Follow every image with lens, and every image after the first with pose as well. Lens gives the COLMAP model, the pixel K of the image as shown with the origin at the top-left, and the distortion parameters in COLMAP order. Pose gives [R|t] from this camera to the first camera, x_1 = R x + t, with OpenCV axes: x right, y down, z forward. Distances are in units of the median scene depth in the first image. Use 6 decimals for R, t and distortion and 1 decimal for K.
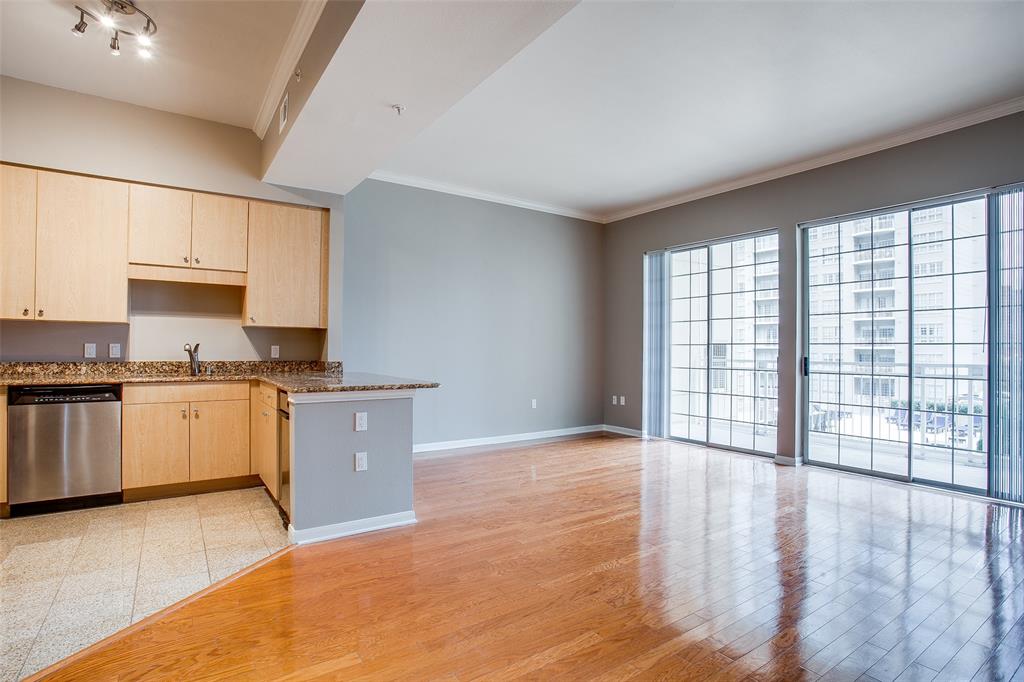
lens RADIAL K [[517.2, 0, 505.4], [0, 517.2, 348.0], [0, 0, 1]] dist [-0.064038, 0.029439]
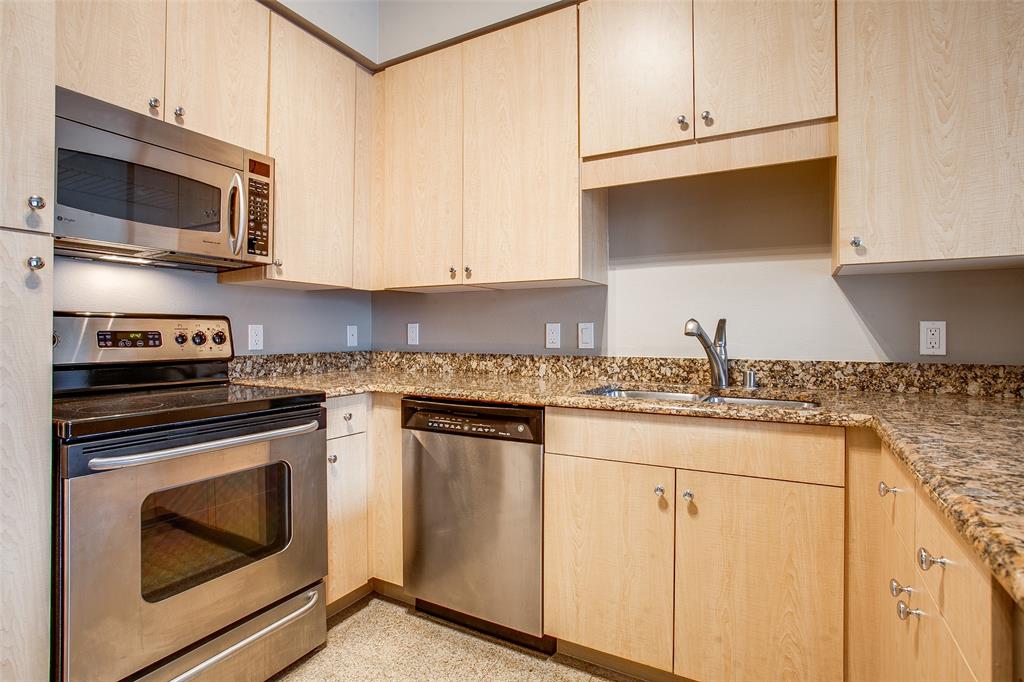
lens RADIAL K [[517.2, 0, 511.1], [0, 517.2, 329.1], [0, 0, 1]] dist [-0.064038, 0.029439]
pose [[0.451779, -0.015705, -0.891992, -0.290919], [0.003245, 0.999867, -0.015961, 0.006156], [0.892124, 0.004316, 0.451770, 0.622412]]
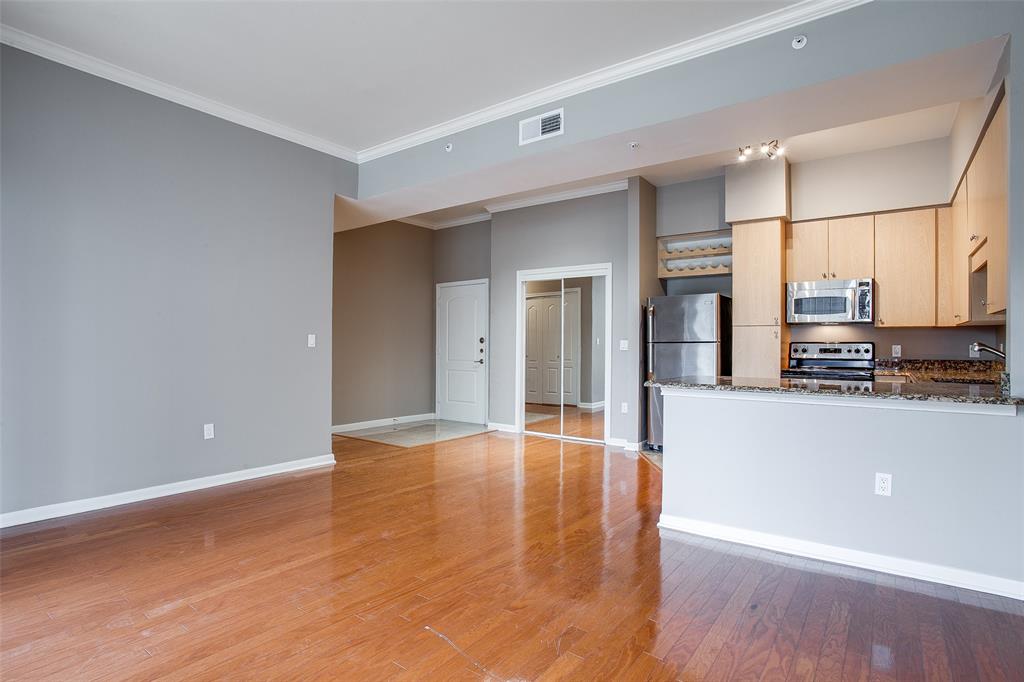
lens RADIAL K [[517.2, 0, 505.6], [0, 517.2, 345.1], [0, 0, 1]] dist [-0.064038, 0.029439]
pose [[-0.944792, -0.014121, -0.327367, 0.319727], [-0.013359, 0.999900, -0.004577, 0.008748], [0.327399, 0.000049, -0.944886, 1.399188]]
